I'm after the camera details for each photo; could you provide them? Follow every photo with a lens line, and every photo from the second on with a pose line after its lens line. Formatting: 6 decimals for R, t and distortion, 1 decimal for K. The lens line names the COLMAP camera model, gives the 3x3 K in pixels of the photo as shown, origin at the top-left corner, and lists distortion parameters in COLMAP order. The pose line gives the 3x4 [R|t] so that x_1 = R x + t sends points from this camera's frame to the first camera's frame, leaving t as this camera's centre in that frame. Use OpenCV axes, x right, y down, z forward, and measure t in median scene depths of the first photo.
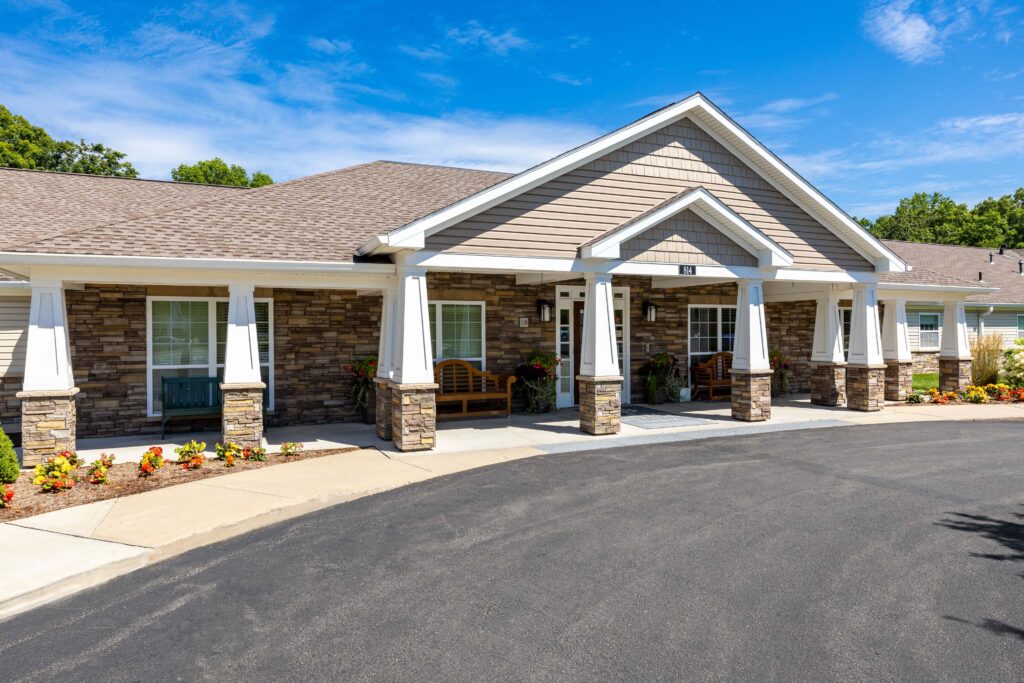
lens RADIAL K [[664.3, 0, 510.1], [0, 664.3, 327.2], [0, 0, 1]] dist [-0.004838, -0.001257]
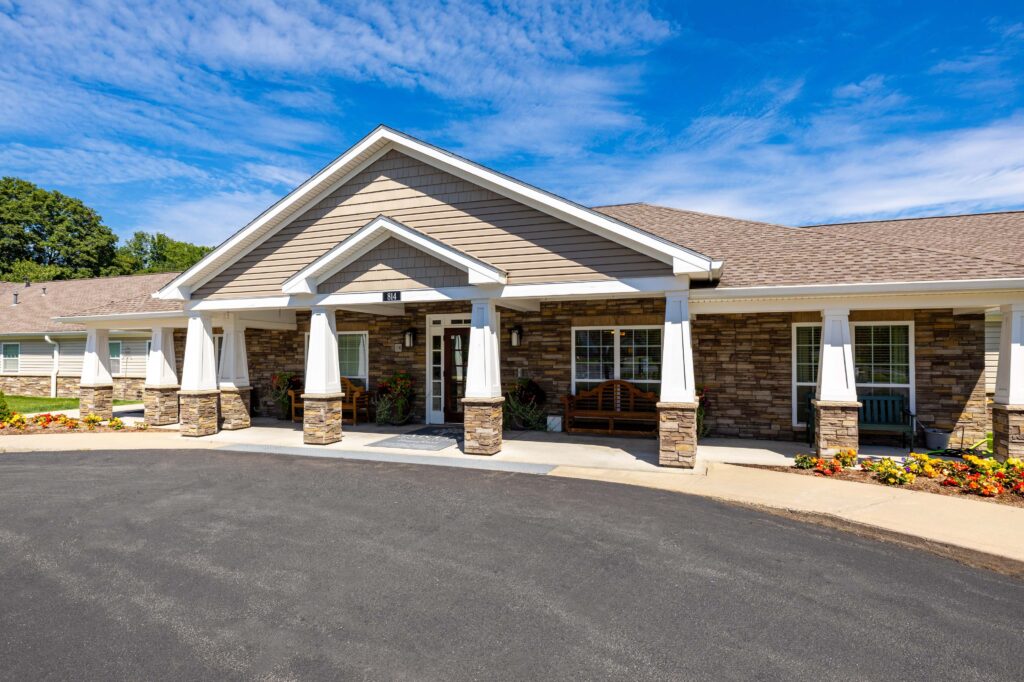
lens RADIAL K [[563.1, 0, 512.0], [0, 563.1, 341.0], [0, 0, 1]] dist [0.002837, 0.000371]
pose [[0.699371, -0.014979, -0.714602, 0.875143], [0.001023, 0.999800, -0.019955, 0.000988], [0.714758, 0.013225, 0.699247, 0.445957]]
